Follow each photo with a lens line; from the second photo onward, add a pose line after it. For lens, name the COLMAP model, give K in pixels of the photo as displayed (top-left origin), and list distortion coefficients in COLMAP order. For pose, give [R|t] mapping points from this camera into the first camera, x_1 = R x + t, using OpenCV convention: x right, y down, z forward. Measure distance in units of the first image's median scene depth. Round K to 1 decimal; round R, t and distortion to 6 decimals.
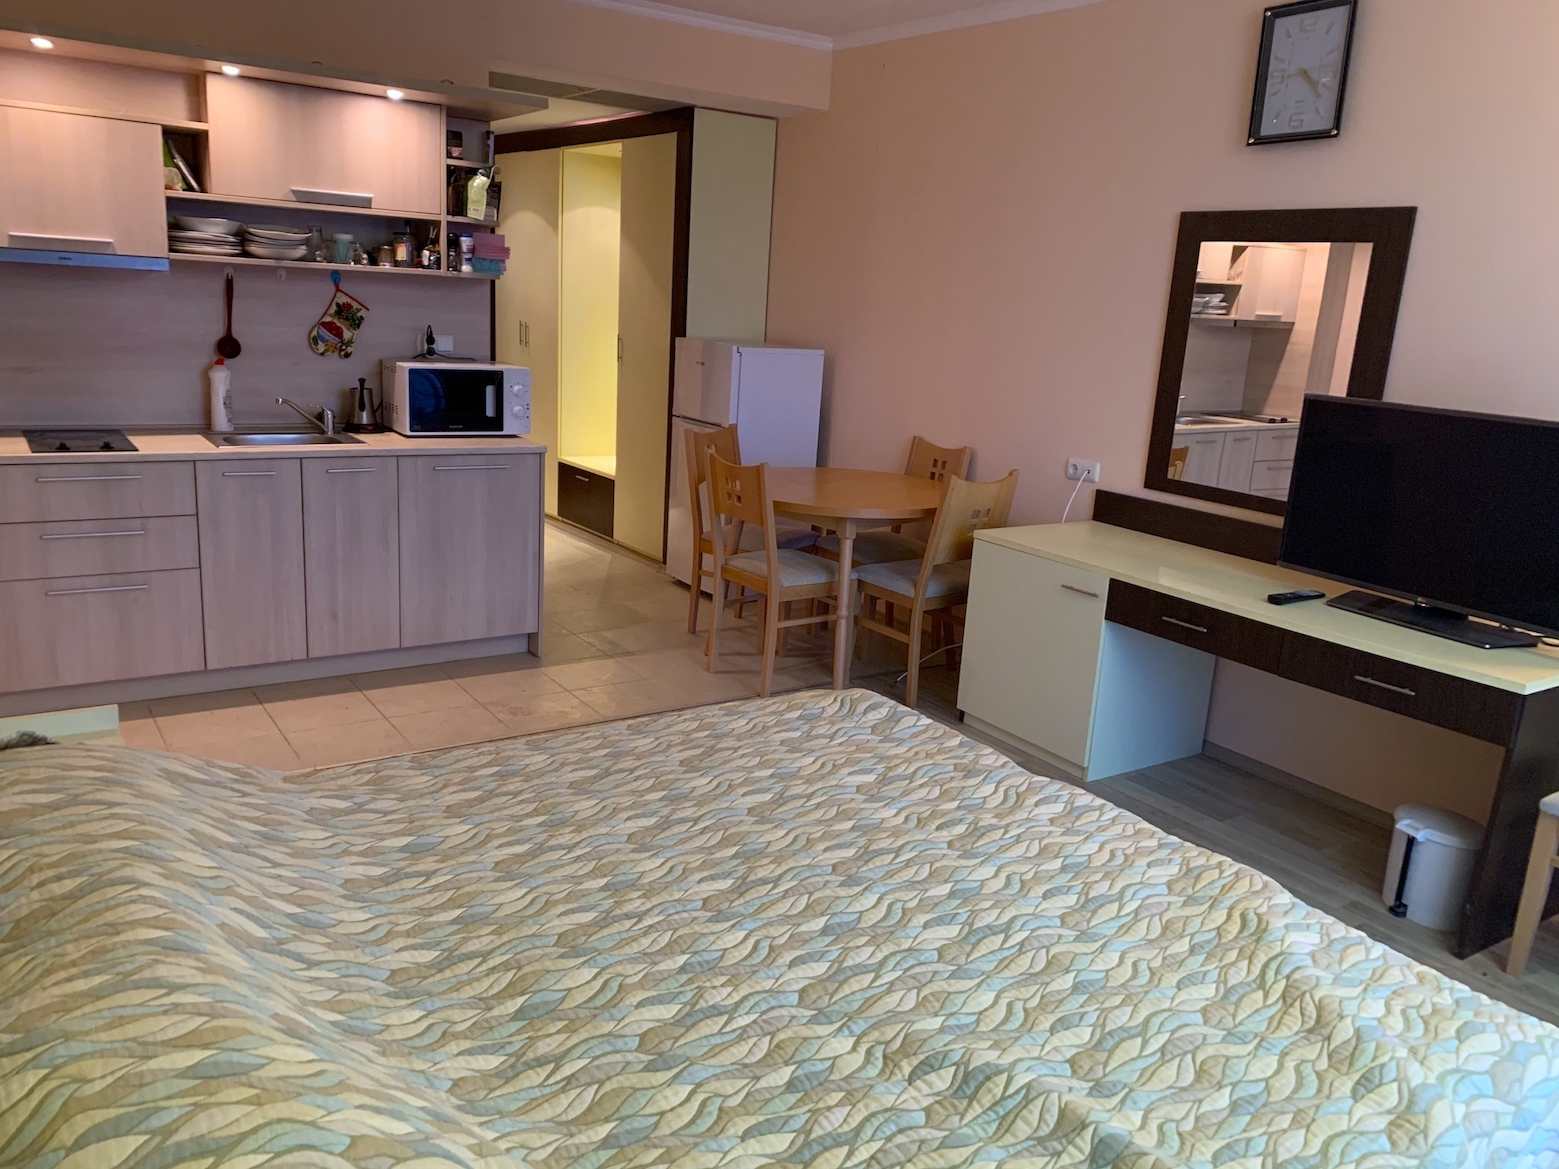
lens RADIAL K [[1203.9, 0, 790.6], [0, 1203.9, 584.4], [0, 0, 1]] dist [0.031000, -0.029080]
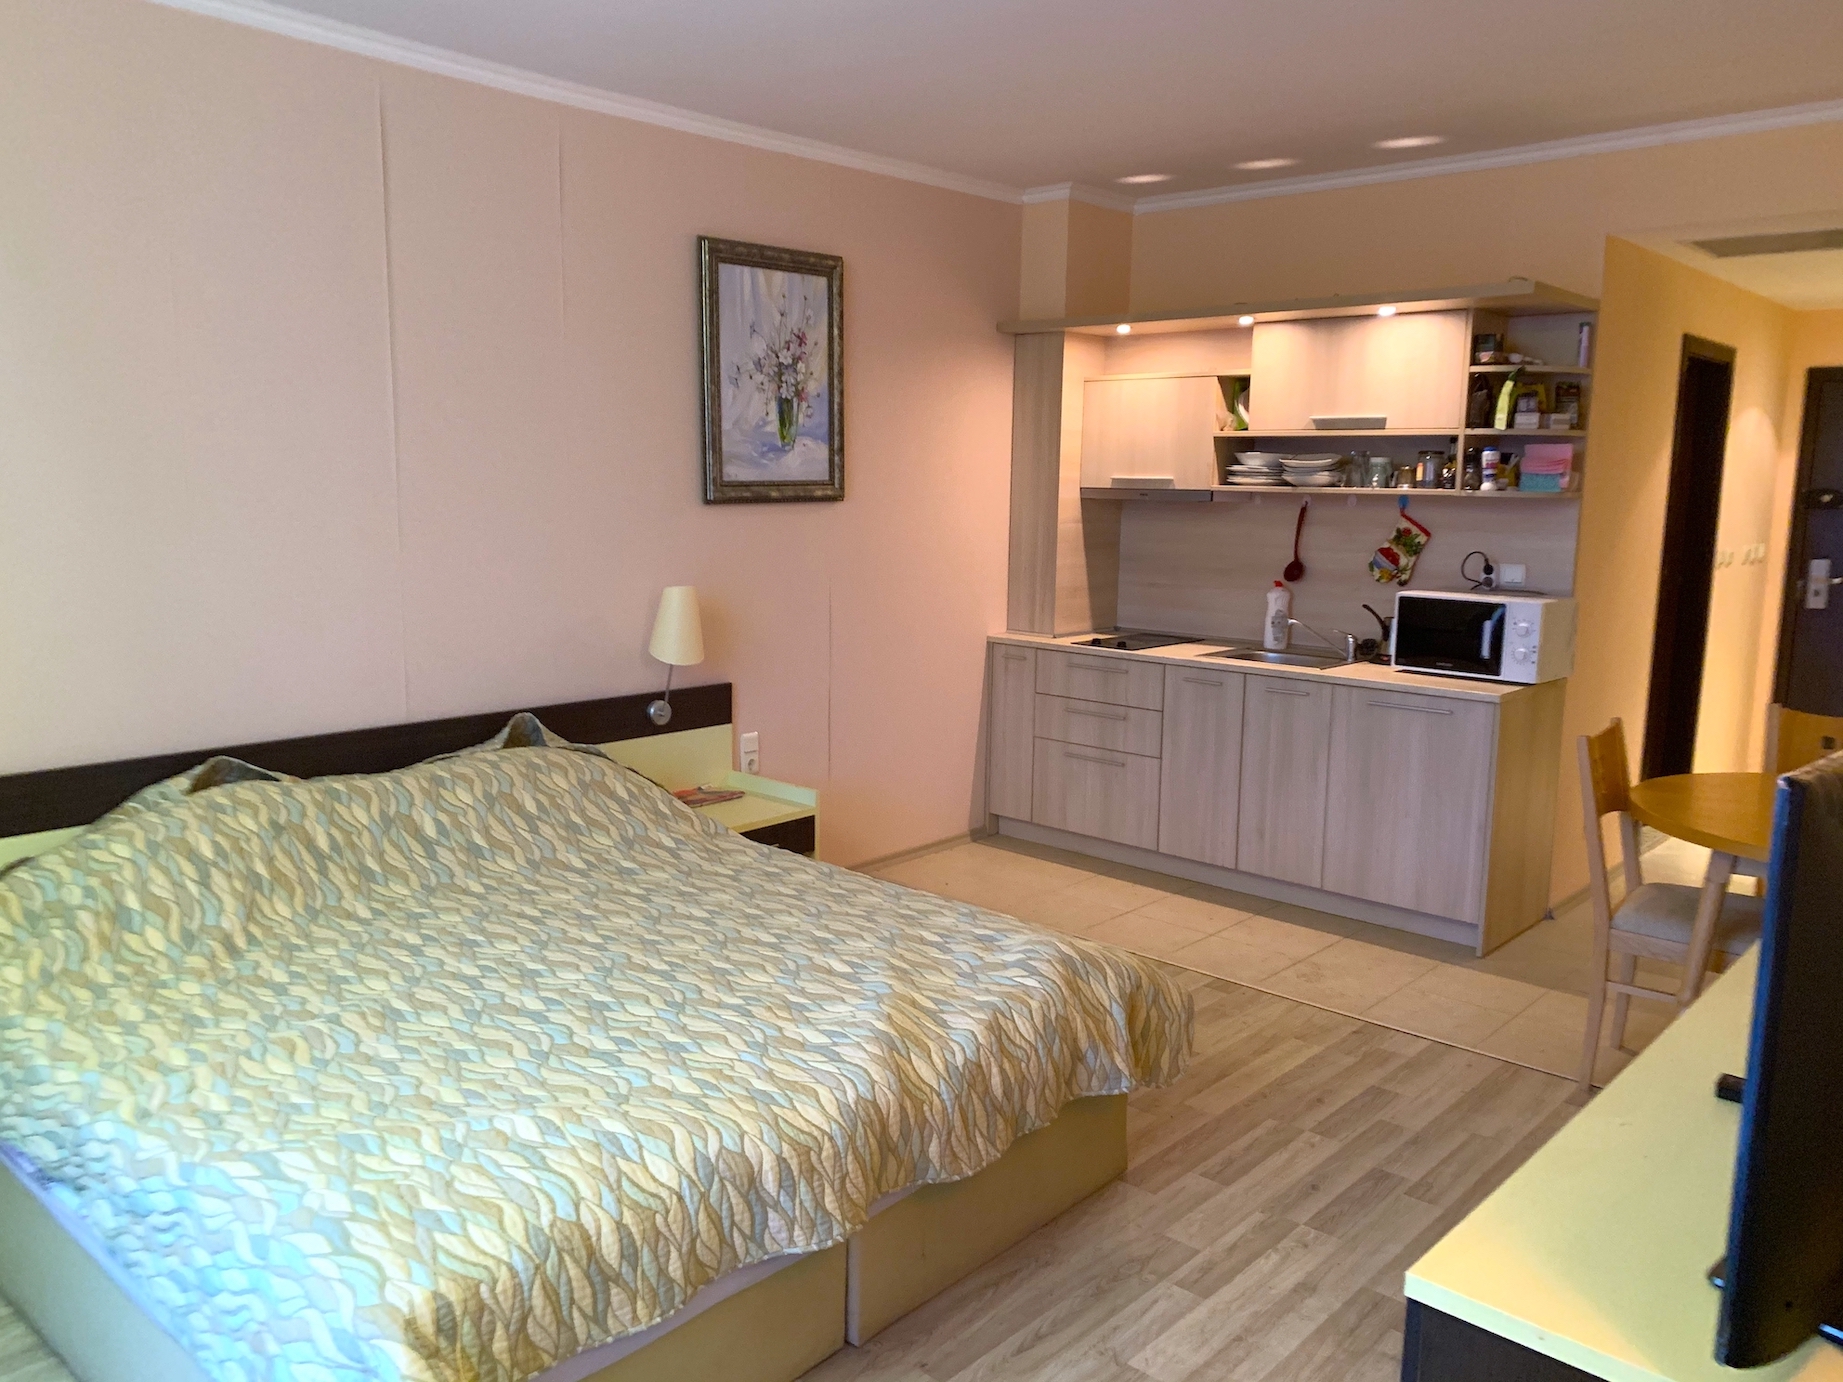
lens RADIAL K [[1423.2, 0, 924.3], [0, 1423.2, 698.7], [0, 0, 1]] dist [0.031000, -0.029080]
pose [[0.215791, 0.093653, -0.971938, 0.683680], [-0.233463, 0.971468, 0.041774, -0.066157], [0.948119, 0.217897, 0.231498, 0.438093]]
